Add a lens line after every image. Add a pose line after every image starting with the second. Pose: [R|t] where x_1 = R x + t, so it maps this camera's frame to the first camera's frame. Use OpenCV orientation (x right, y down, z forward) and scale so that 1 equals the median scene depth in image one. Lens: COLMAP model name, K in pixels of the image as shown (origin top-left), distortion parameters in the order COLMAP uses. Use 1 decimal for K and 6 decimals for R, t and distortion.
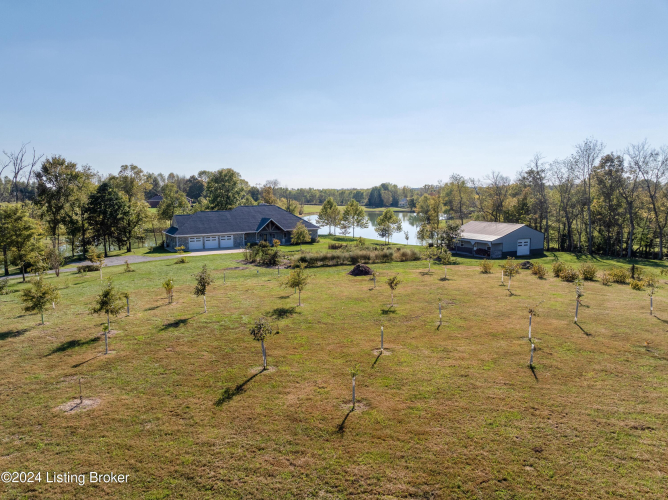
lens RADIAL K [[500.5, 0, 311.8], [0, 500.5, 271.6], [0, 0, 1]] dist [-0.035113, -0.002856]
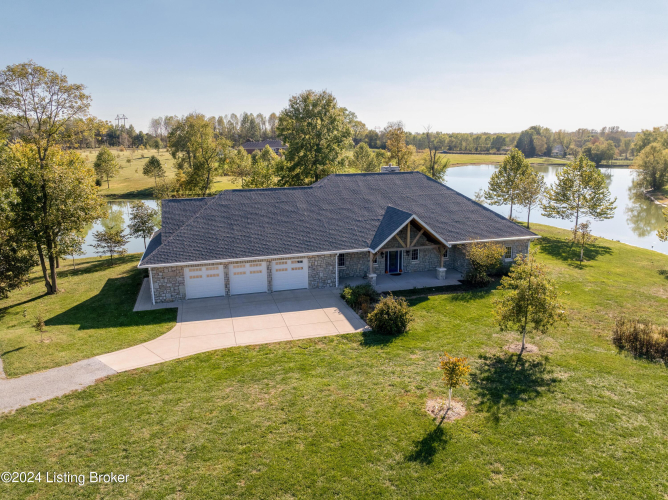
lens RADIAL K [[470.6, 0, 330.6], [0, 470.6, 251.8], [0, 0, 1]] dist [-0.036561, -0.003019]
pose [[0.979955, 0.046338, -0.193754, -0.058973], [-0.030002, 0.995807, 0.086416, -0.086548], [0.196946, -0.078870, 0.977237, 0.529193]]
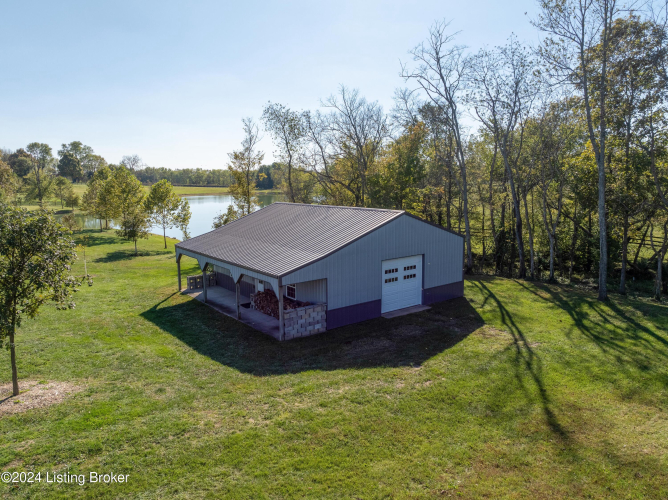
lens RADIAL K [[470.6, 0, 330.6], [0, 470.6, 251.8], [0, 0, 1]] dist [-0.036561, -0.003019]
pose [[0.981214, -0.028022, 0.190878, 0.208608], [0.028353, 0.999597, 0.000997, -0.045355], [-0.190829, 0.004434, 0.981613, 0.460885]]
